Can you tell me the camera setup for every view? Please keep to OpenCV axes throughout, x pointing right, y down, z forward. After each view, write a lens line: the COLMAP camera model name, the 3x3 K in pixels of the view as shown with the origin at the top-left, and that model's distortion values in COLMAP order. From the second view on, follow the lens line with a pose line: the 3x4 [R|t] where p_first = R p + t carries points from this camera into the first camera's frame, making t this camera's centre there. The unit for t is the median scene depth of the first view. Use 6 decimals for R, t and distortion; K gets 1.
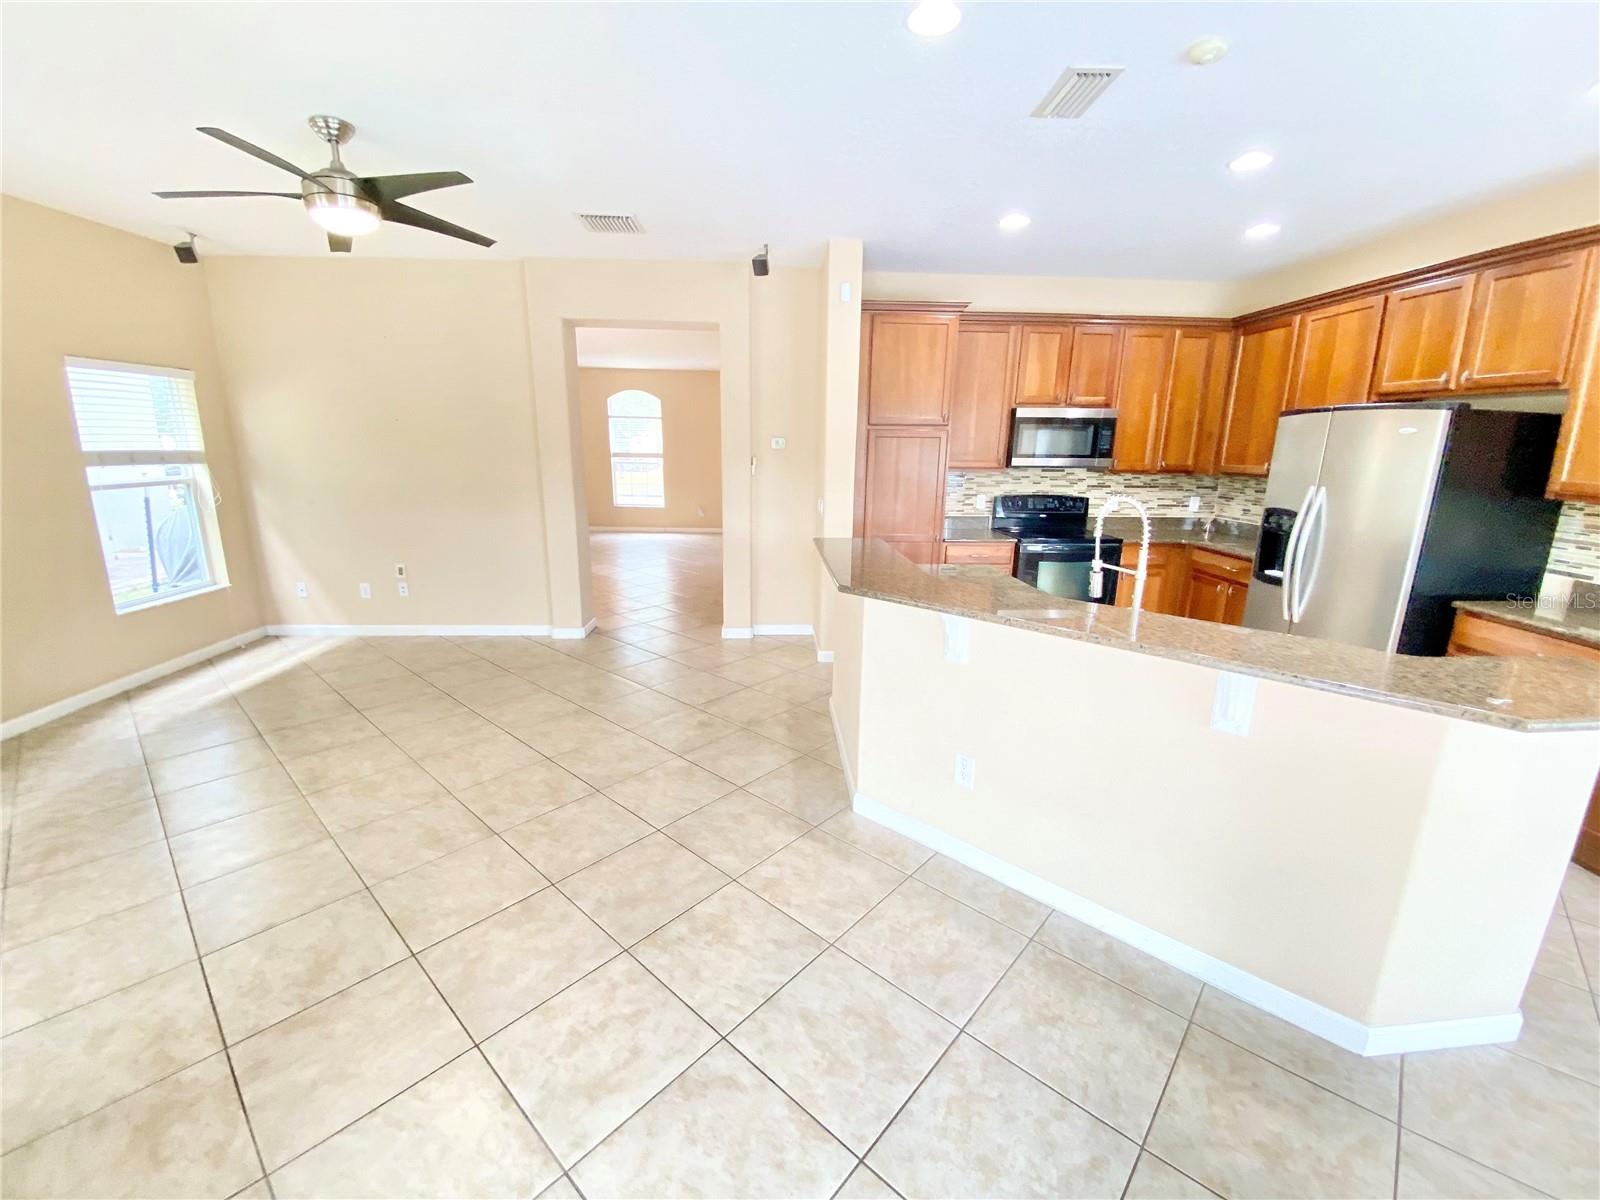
lens RADIAL K [[649.8, 0, 792.6], [0, 649.8, 600.7], [0, 0, 1]] dist [0.023189, -0.020987]
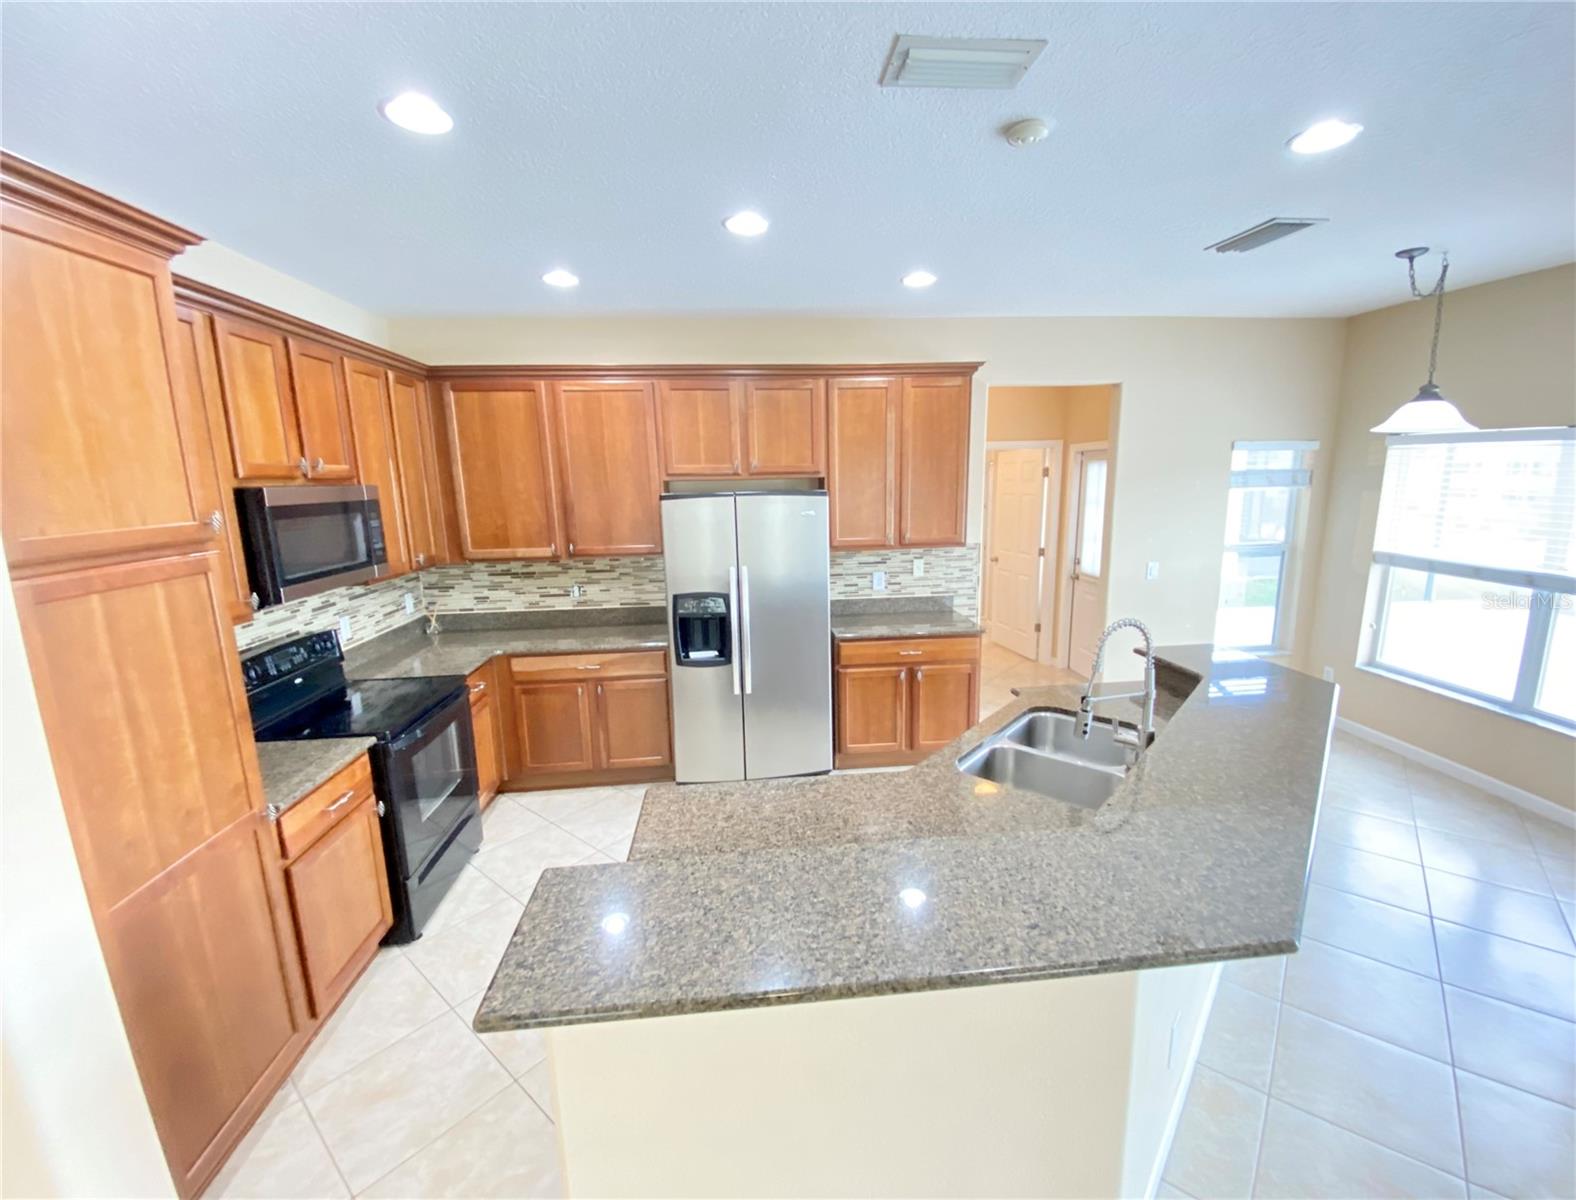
lens RADIAL K [[653.1, 0, 765.6], [0, 653.1, 601.1], [0, 0, 1]] dist [0.024168, -0.021348]
pose [[-0.054311, -0.200449, 0.978198, -0.218083], [0.250714, 0.945523, 0.207674, -0.306324], [-0.966537, 0.256527, -0.001097, 0.907103]]
